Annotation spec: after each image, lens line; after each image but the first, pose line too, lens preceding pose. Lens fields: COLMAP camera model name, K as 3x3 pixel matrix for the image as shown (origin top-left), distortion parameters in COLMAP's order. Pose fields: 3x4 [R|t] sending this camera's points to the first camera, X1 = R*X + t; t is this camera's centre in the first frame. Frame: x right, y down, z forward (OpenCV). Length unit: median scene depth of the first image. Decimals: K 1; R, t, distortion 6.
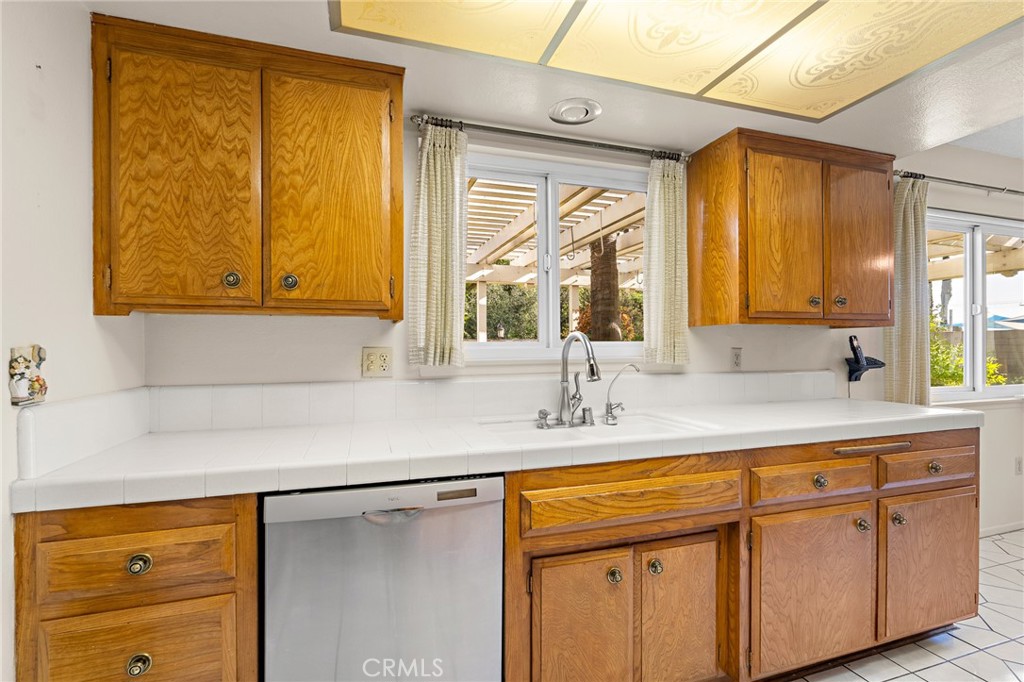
lens RADIAL K [[450.6, 0, 506.8], [0, 450.6, 345.4], [0, 0, 1]] dist [-0.003631, -0.000463]
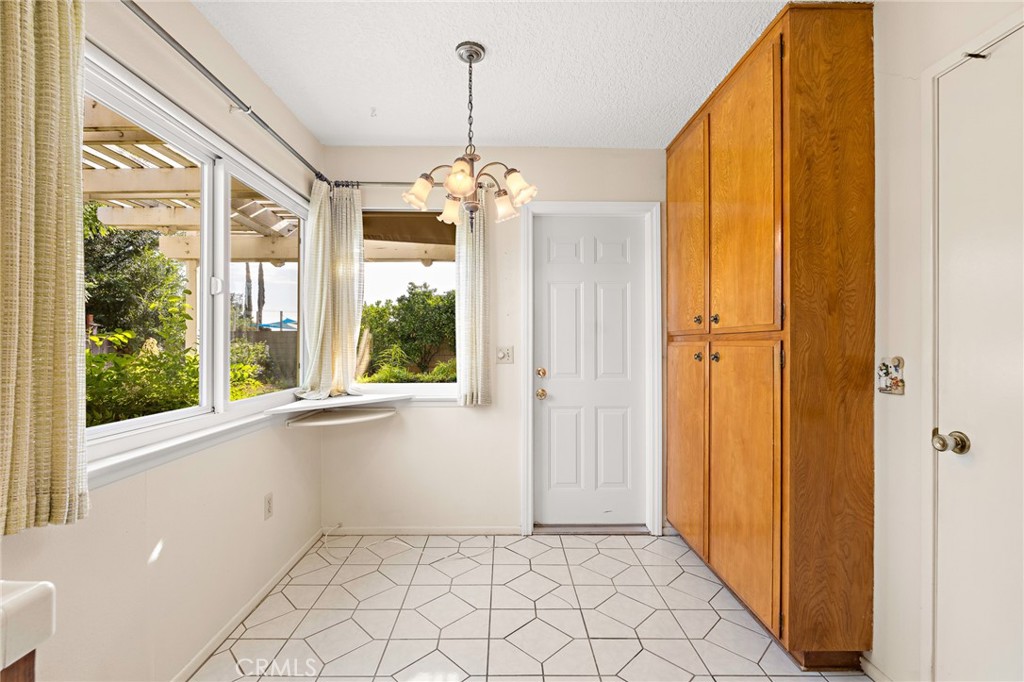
lens RADIAL K [[450.6, 0, 506.8], [0, 450.6, 345.4], [0, 0, 1]] dist [-0.003631, -0.000463]
pose [[0.292240, -0.001195, 0.956344, 0.851604], [-0.005874, 0.999978, 0.003045, 0.001963], [-0.956327, -0.006508, 0.292227, 0.636739]]
